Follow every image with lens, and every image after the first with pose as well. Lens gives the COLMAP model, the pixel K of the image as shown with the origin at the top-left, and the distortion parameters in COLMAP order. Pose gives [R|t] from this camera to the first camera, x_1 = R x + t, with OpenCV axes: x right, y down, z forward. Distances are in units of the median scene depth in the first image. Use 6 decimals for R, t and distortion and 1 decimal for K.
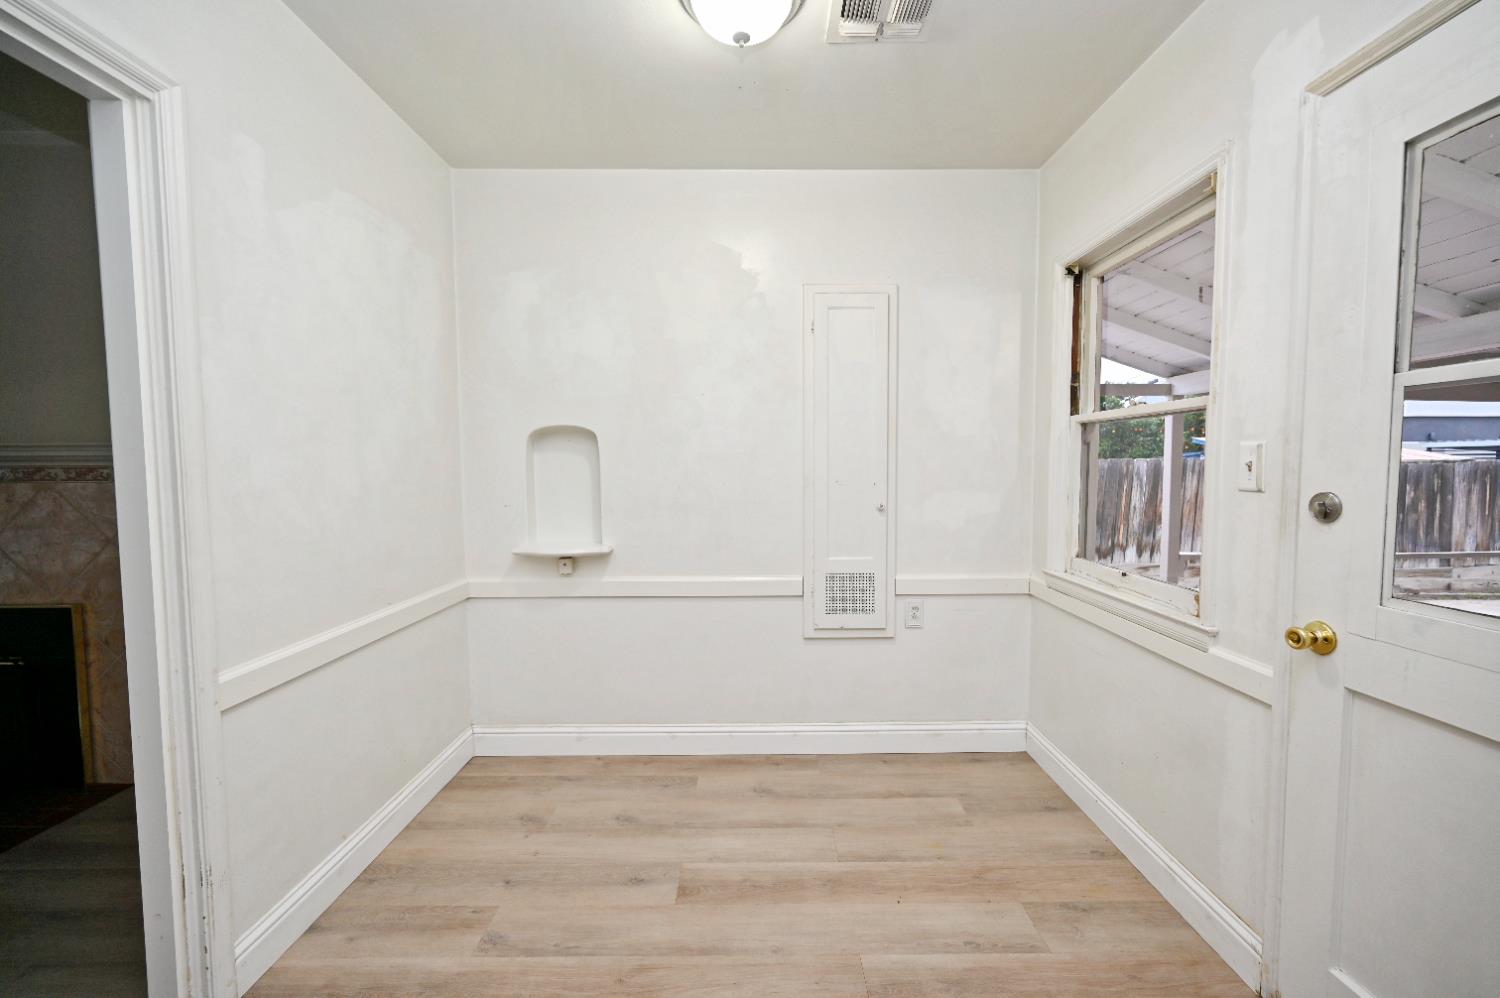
lens RADIAL K [[588.9, 0, 756.6], [0, 588.9, 499.8], [0, 0, 1]] dist [-0.001872, 0.000598]
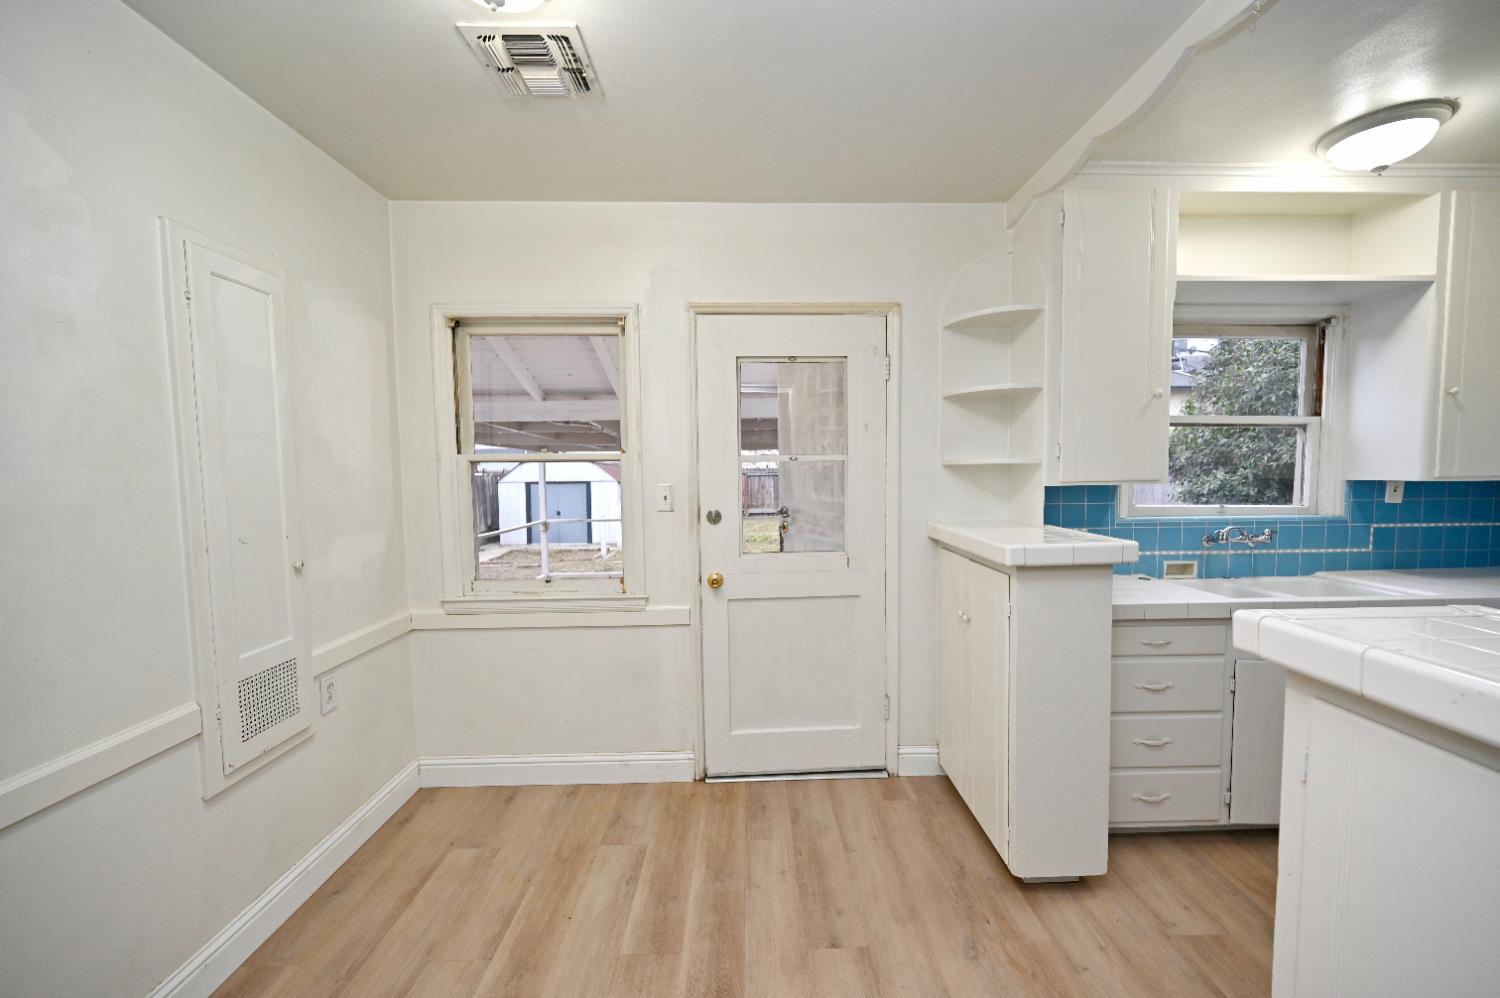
lens RADIAL K [[588.9, 0, 761.4], [0, 588.9, 505.3], [0, 0, 1]] dist [-0.001872, 0.000598]
pose [[-0.013892, -0.059432, 0.998136, -0.691071], [0.073284, 0.995487, 0.060294, -0.087395], [-0.997214, 0.073985, -0.009474, 0.538387]]
